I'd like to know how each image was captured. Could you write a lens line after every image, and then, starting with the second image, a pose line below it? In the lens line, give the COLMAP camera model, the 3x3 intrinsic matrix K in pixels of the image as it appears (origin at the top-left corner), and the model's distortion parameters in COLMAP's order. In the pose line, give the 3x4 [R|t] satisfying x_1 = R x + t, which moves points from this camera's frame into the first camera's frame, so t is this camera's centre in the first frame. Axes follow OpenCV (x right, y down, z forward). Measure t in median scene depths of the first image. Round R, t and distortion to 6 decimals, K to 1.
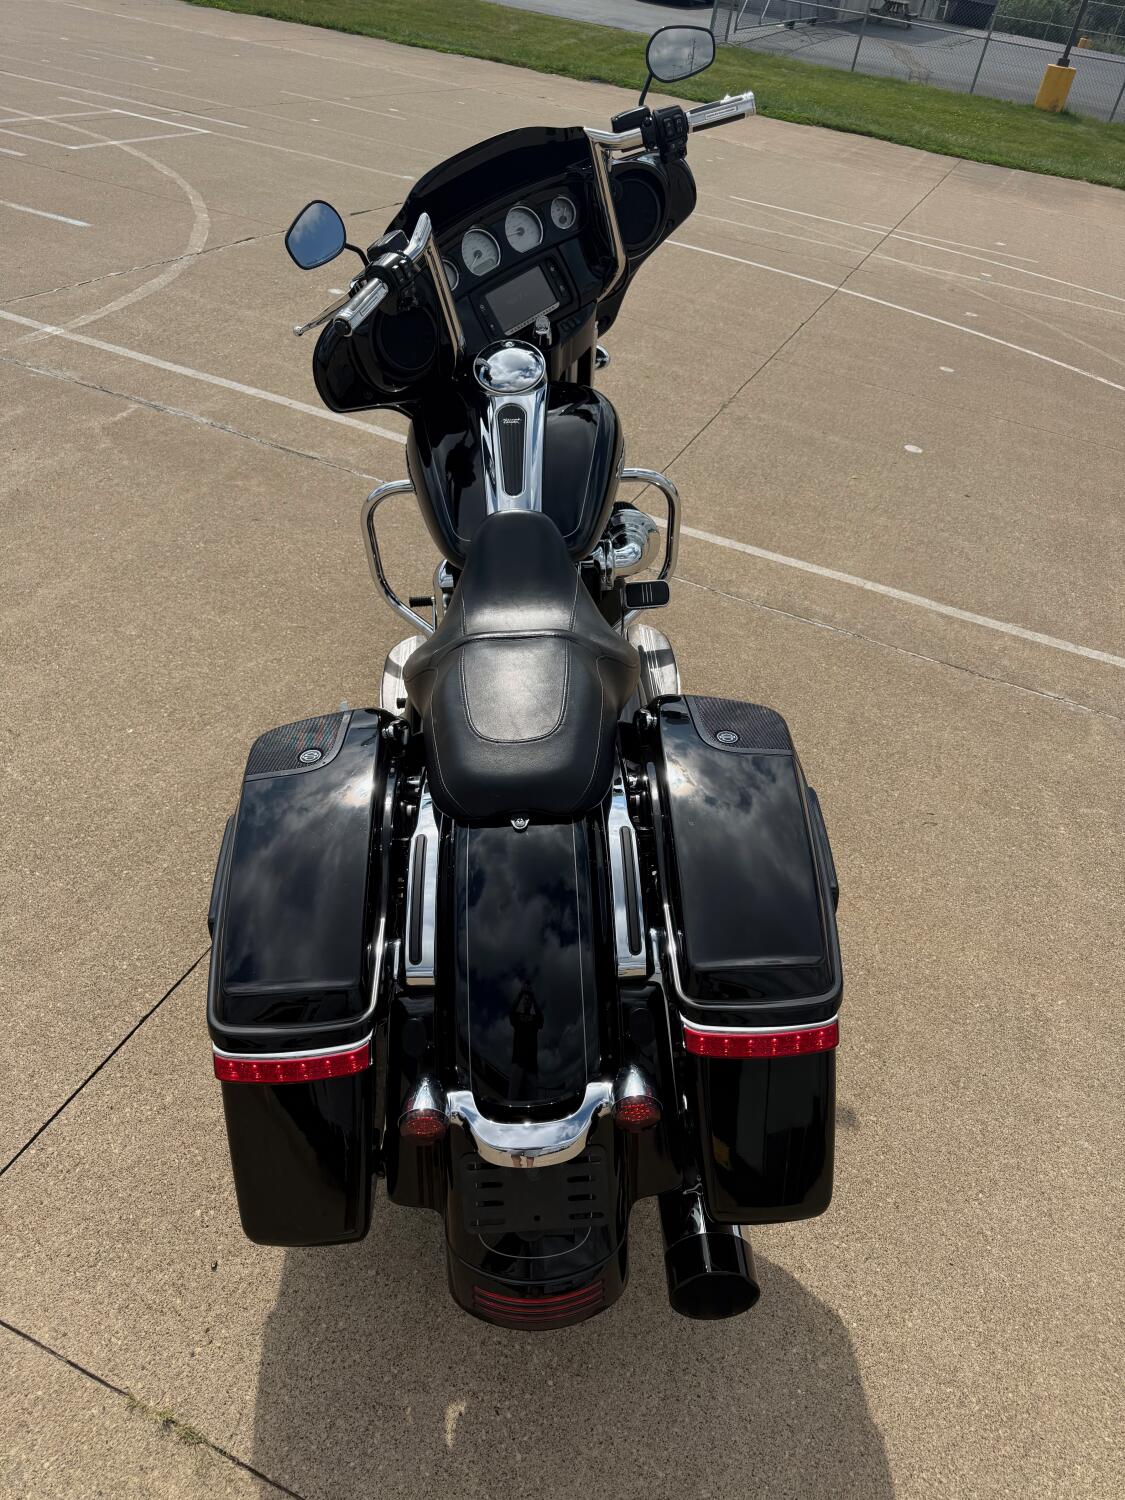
lens RADIAL K [[1074.0, 0, 553.8], [0, 1074.0, 742.0], [0, 0, 1]] dist [-0.007608, 0.001355]
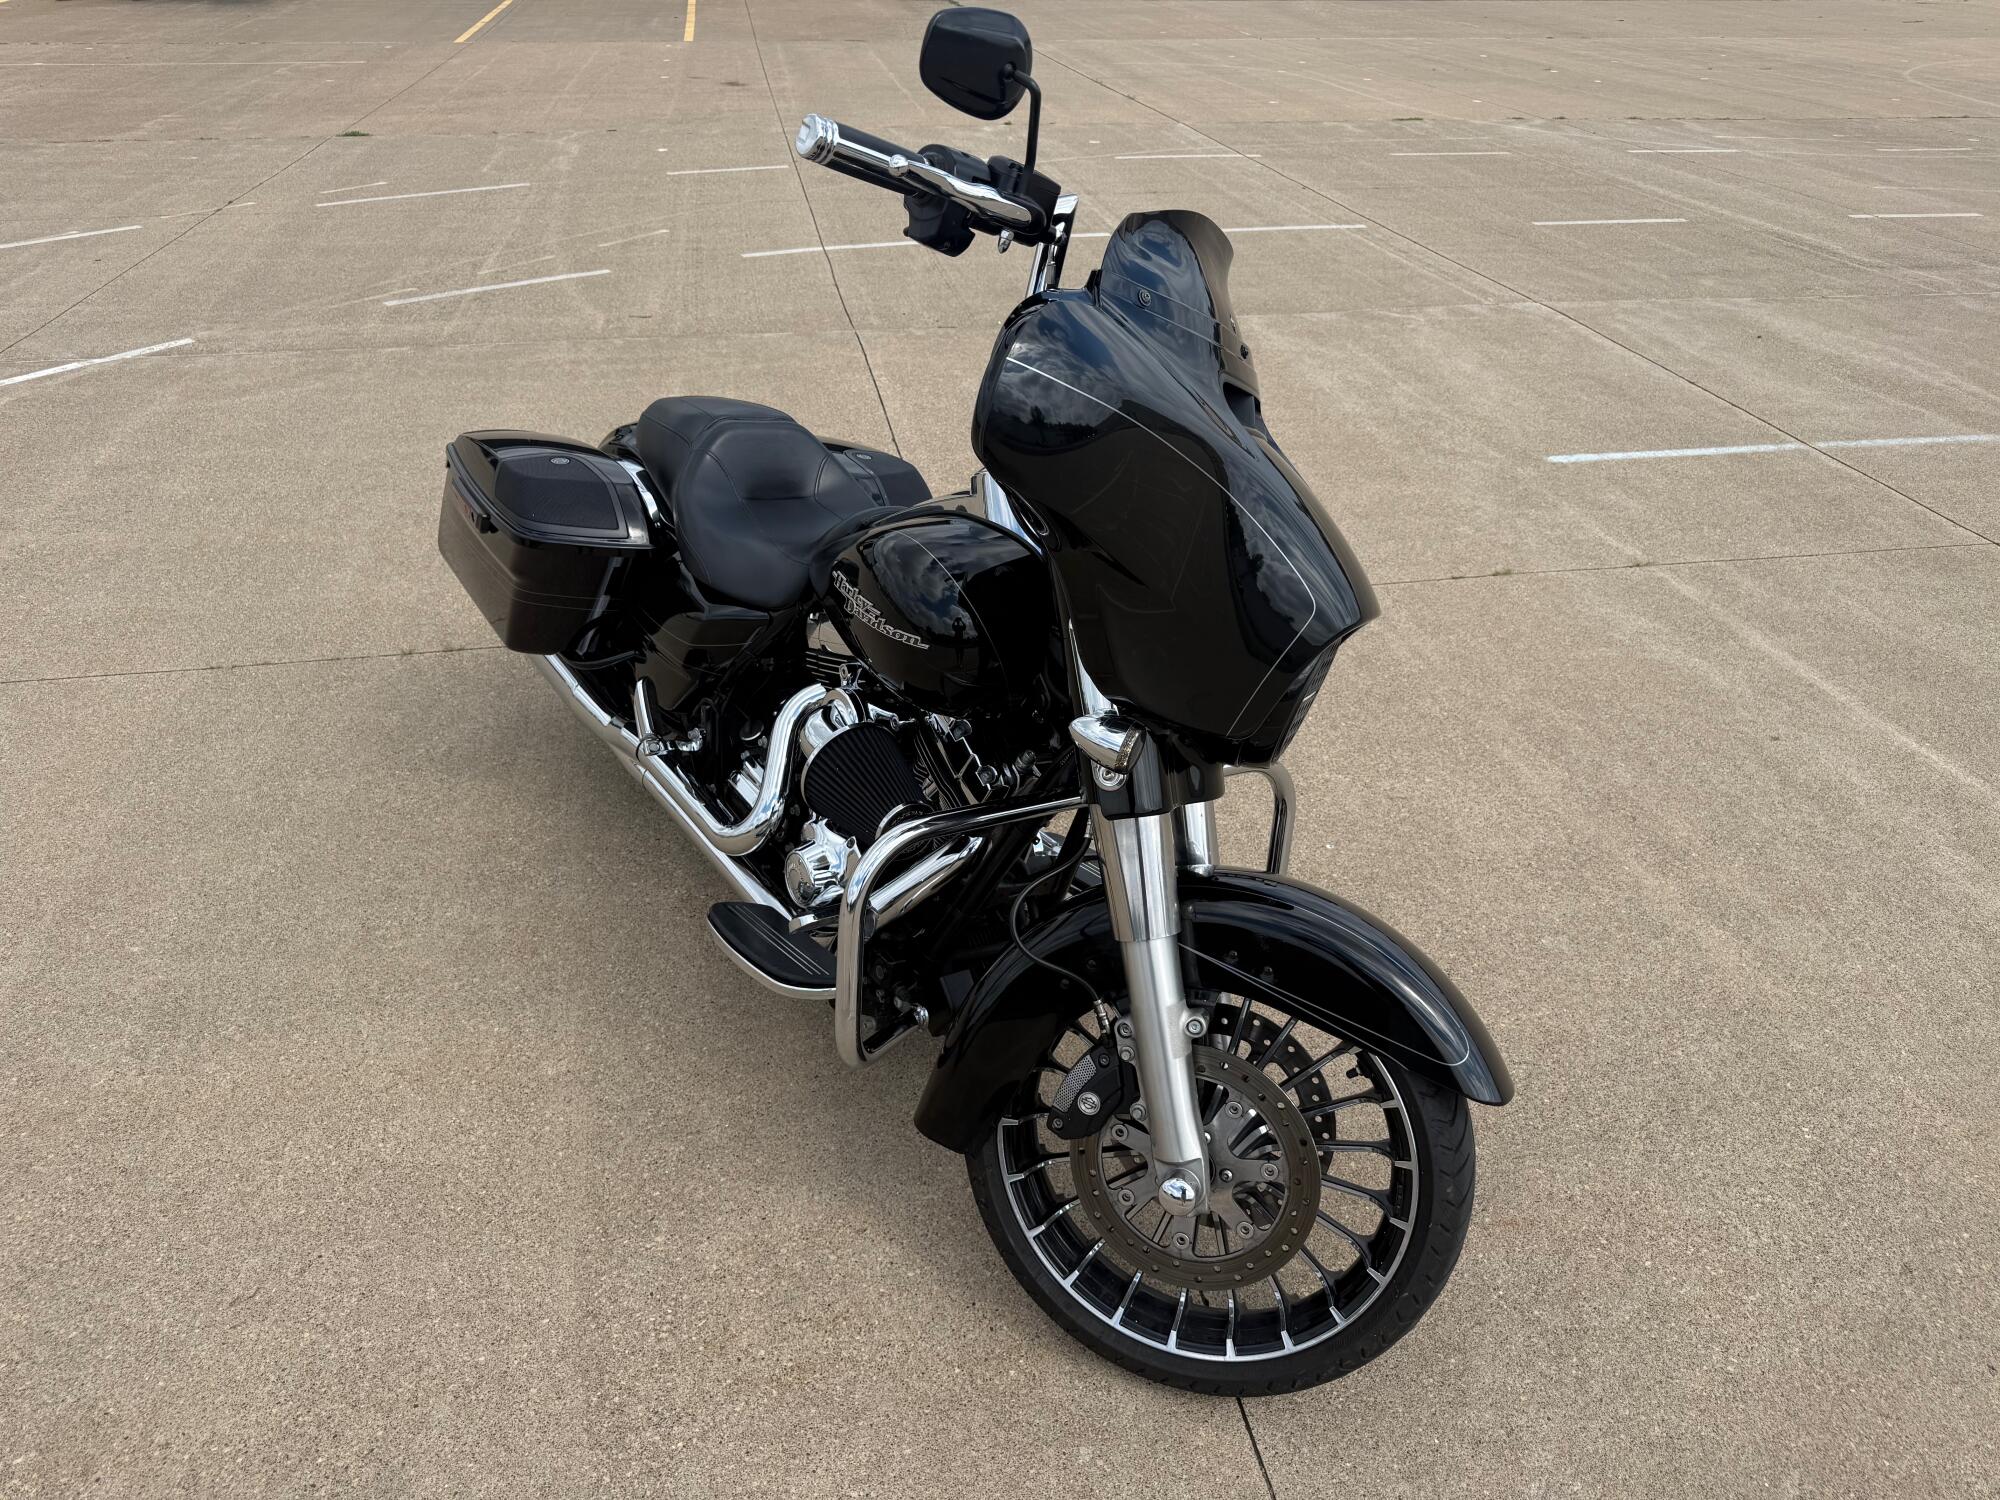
lens RADIAL K [[1468.0, 0, 990.1], [0, 1468.0, 754.7], [0, 0, 1]] dist [0.003542, -0.005047]
pose [[-0.835687, 0.147419, -0.529052, 0.512819], [-0.418999, 0.451636, 0.787696, -1.019775], [0.355060, 0.879939, -0.315658, 1.489713]]
